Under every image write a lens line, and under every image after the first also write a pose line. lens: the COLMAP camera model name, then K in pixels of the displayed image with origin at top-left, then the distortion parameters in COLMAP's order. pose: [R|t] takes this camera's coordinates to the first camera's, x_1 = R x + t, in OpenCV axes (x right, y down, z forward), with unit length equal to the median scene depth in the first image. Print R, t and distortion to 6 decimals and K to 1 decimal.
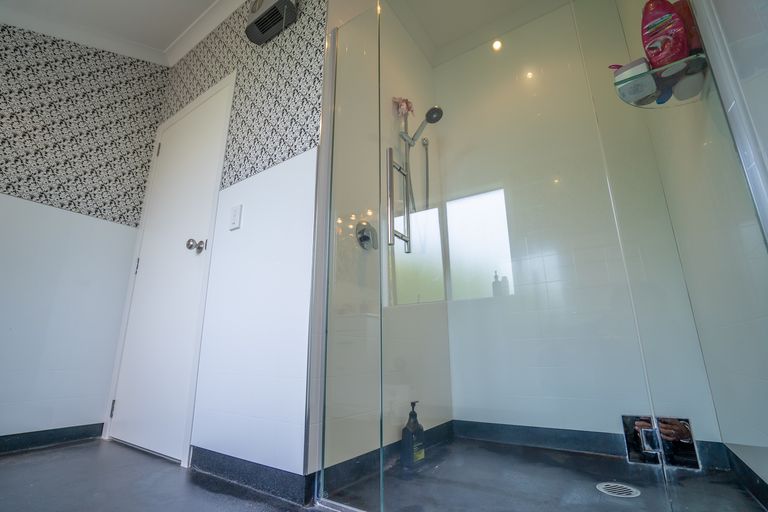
lens RADIAL K [[355.1, 0, 380.4], [0, 355.1, 257.6], [0, 0, 1]] dist [-0.054787, 0.019720]
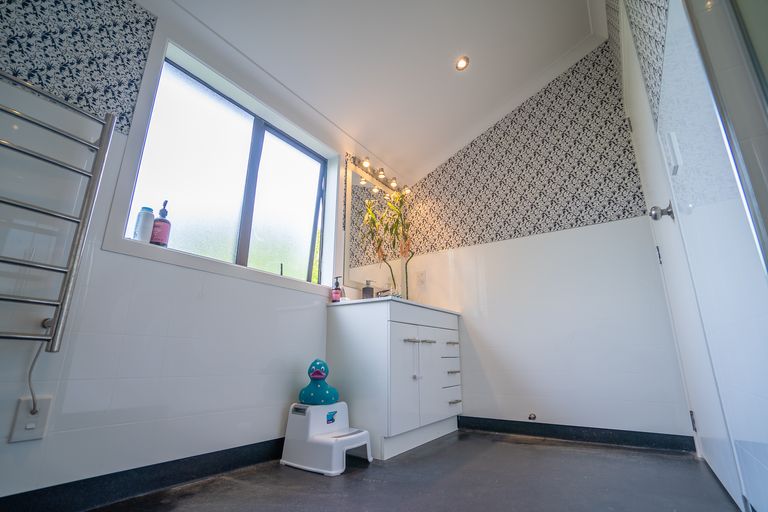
lens RADIAL K [[355.1, 0, 380.4], [0, 355.1, 257.6], [0, 0, 1]] dist [-0.054787, 0.019720]
pose [[-0.007680, -0.264611, -0.964325, 0.143671], [0.268254, 0.928461, -0.256907, 0.066975], [0.963318, -0.260657, 0.063853, 0.280945]]
